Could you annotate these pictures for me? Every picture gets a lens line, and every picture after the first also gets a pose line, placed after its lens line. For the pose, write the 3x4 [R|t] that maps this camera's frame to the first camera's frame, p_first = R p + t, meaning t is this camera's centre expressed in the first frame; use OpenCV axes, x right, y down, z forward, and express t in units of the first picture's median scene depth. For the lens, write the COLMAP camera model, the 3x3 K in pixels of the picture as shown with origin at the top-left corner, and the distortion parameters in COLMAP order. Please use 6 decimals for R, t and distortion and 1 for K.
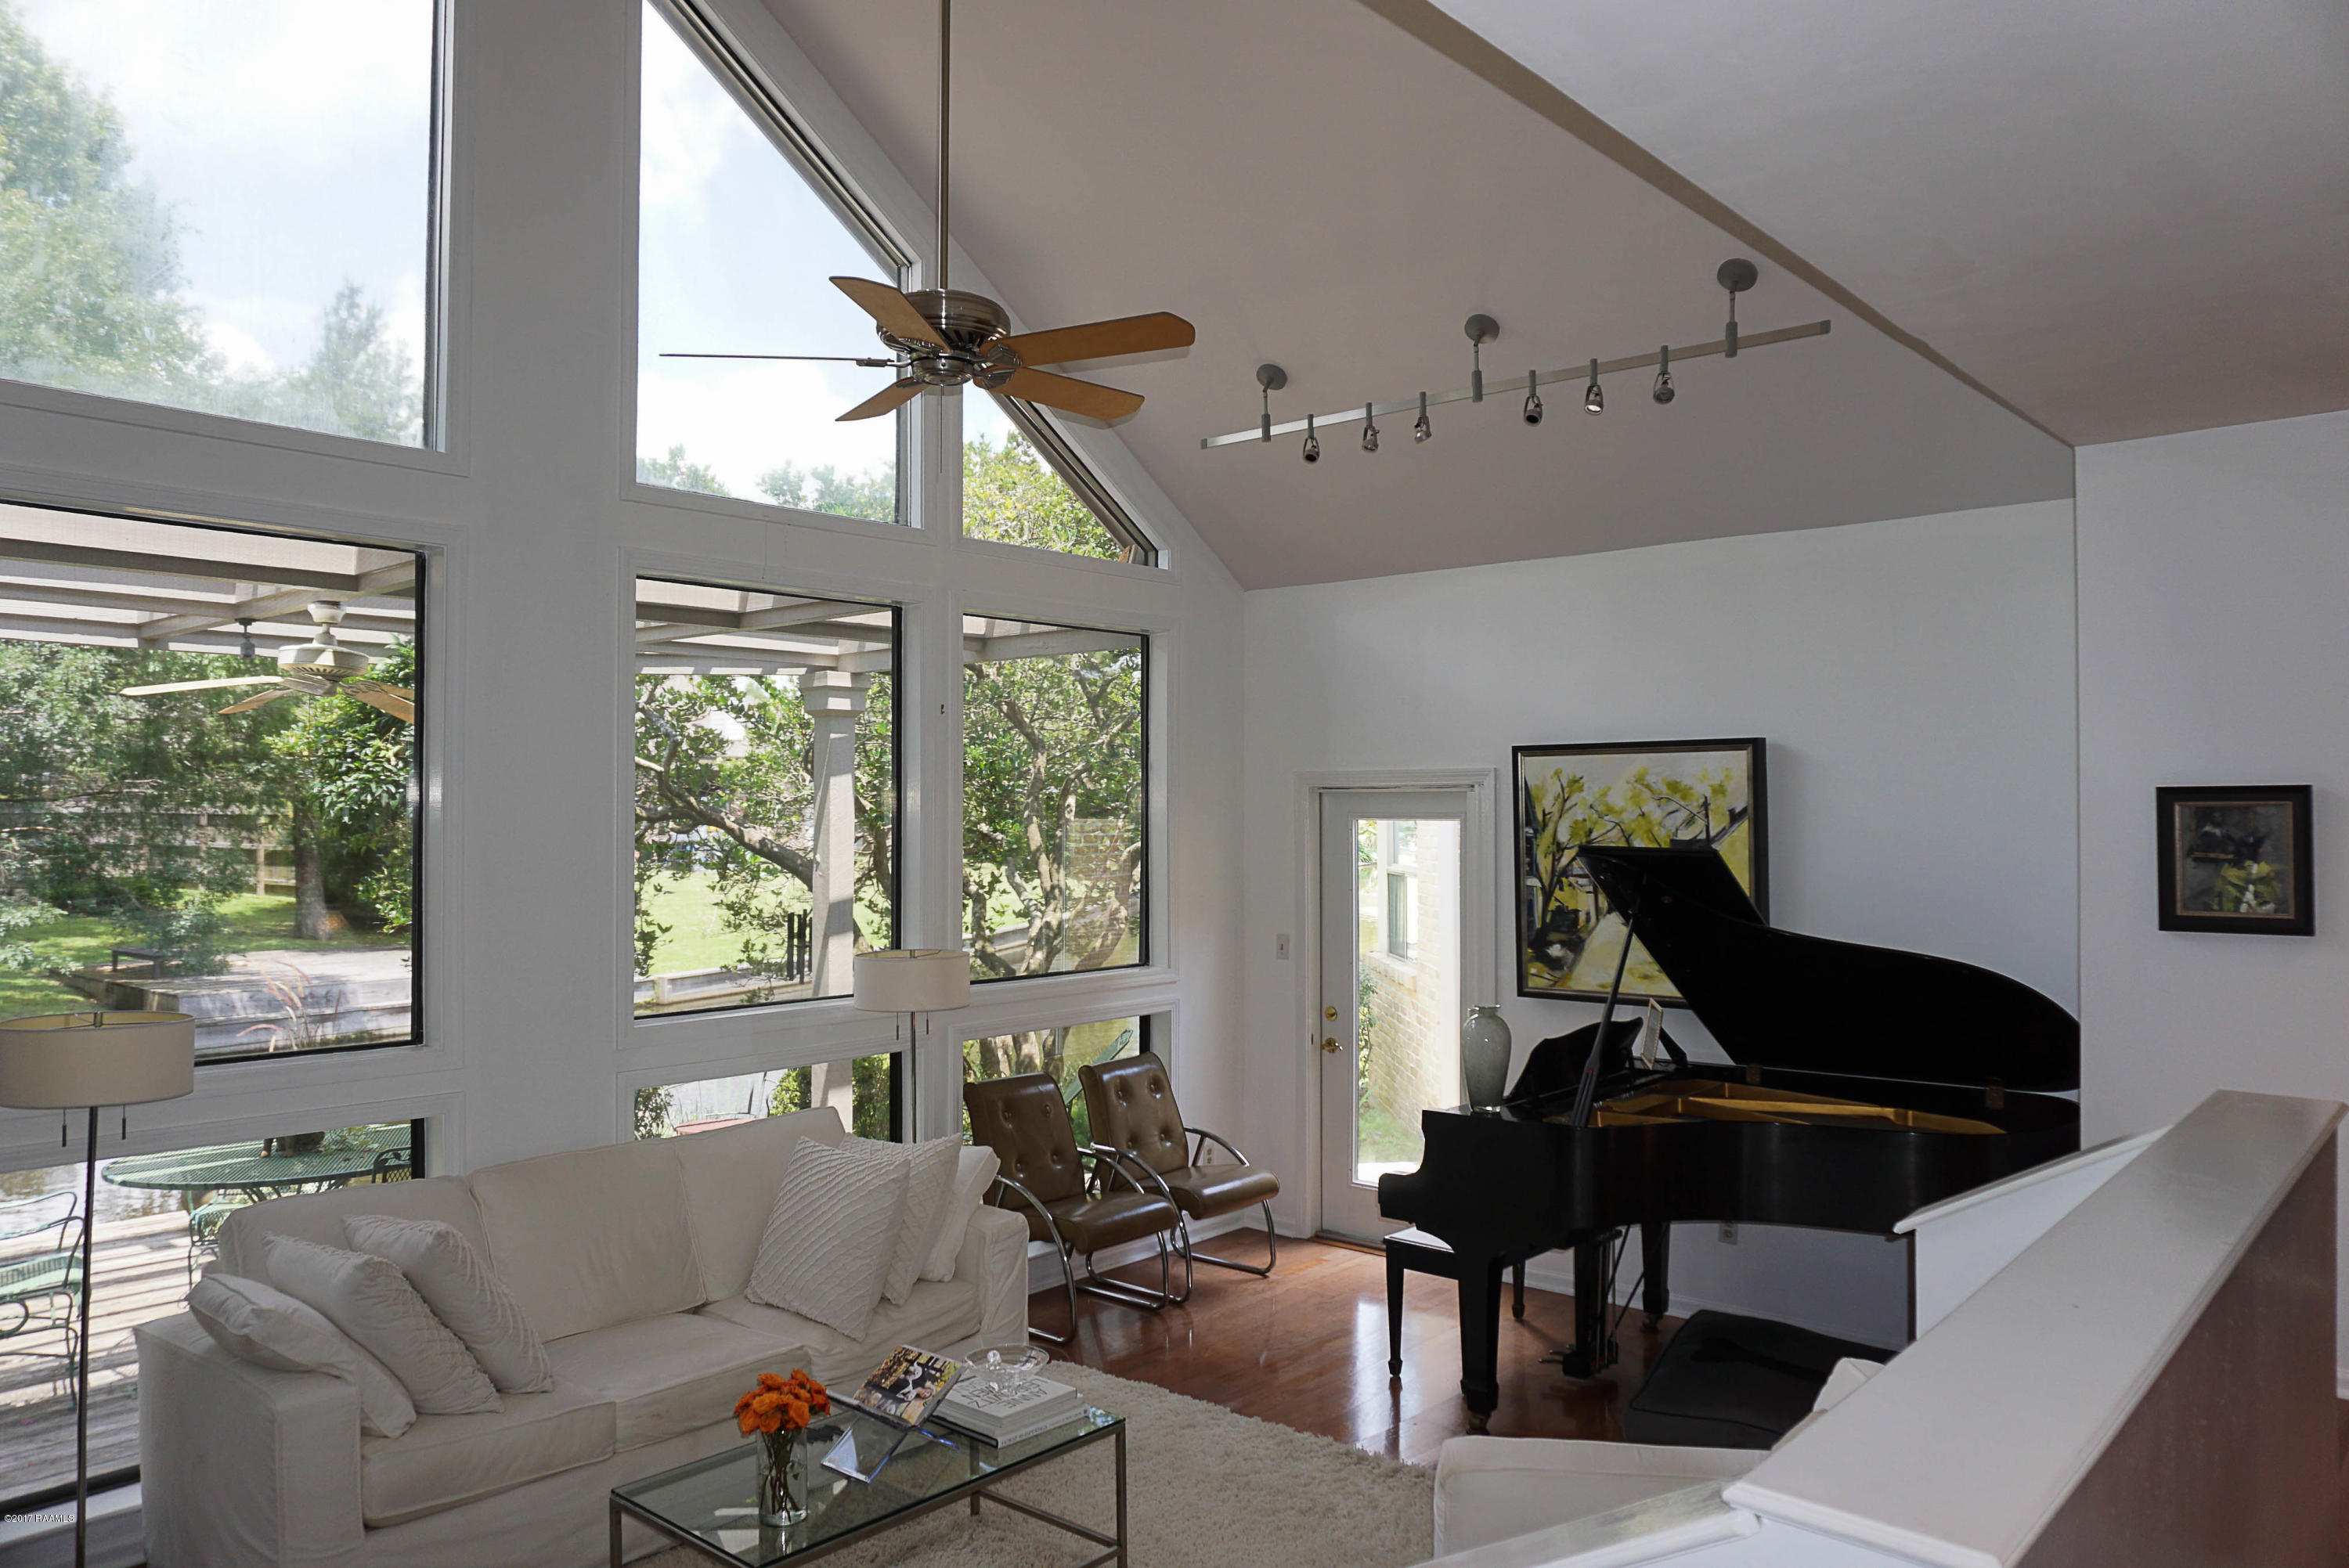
lens RADIAL K [[1607.1, 0, 1168.6], [0, 1607.1, 789.2], [0, 0, 1]] dist [0.050972, -0.001463]
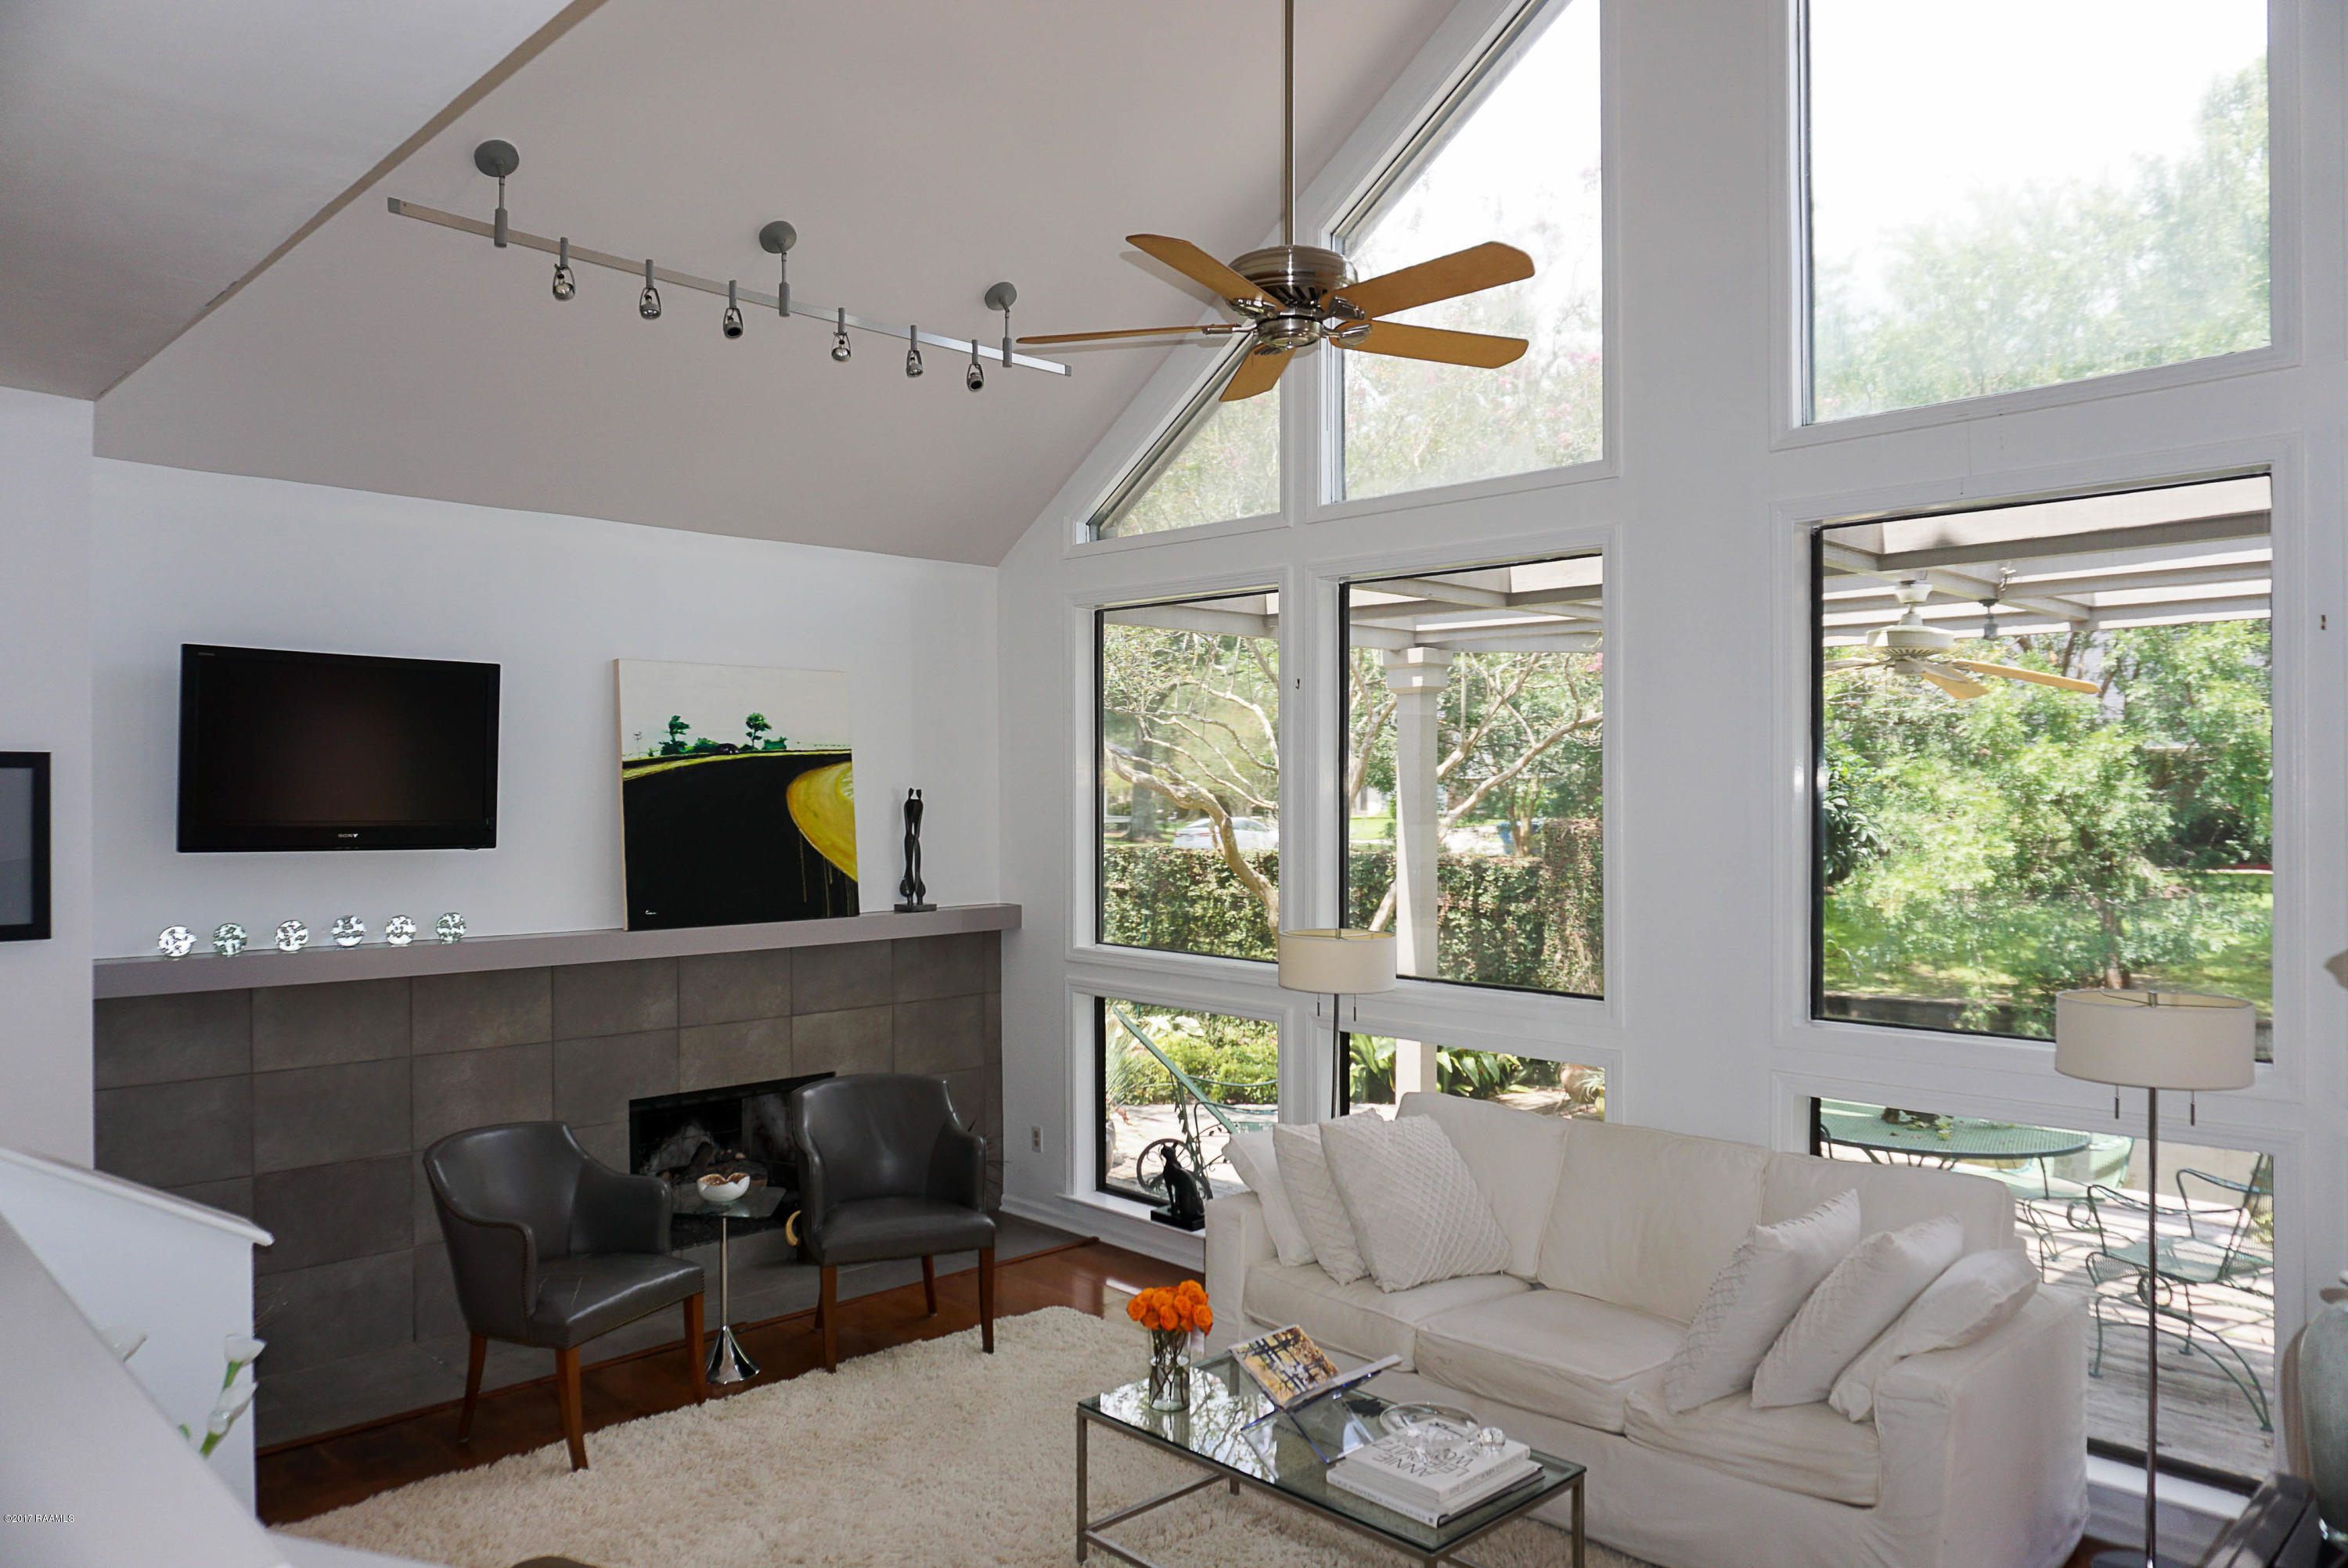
lens RADIAL K [[1606.4, 0, 1168.1], [0, 1606.4, 789.1], [0, 0, 1]] dist [0.050972, -0.001463]
pose [[-0.074579, -0.004128, -0.997207, 0.509800], [0.015873, 0.999860, -0.005326, 0.010108], [0.997089, -0.016225, -0.074503, 0.618982]]
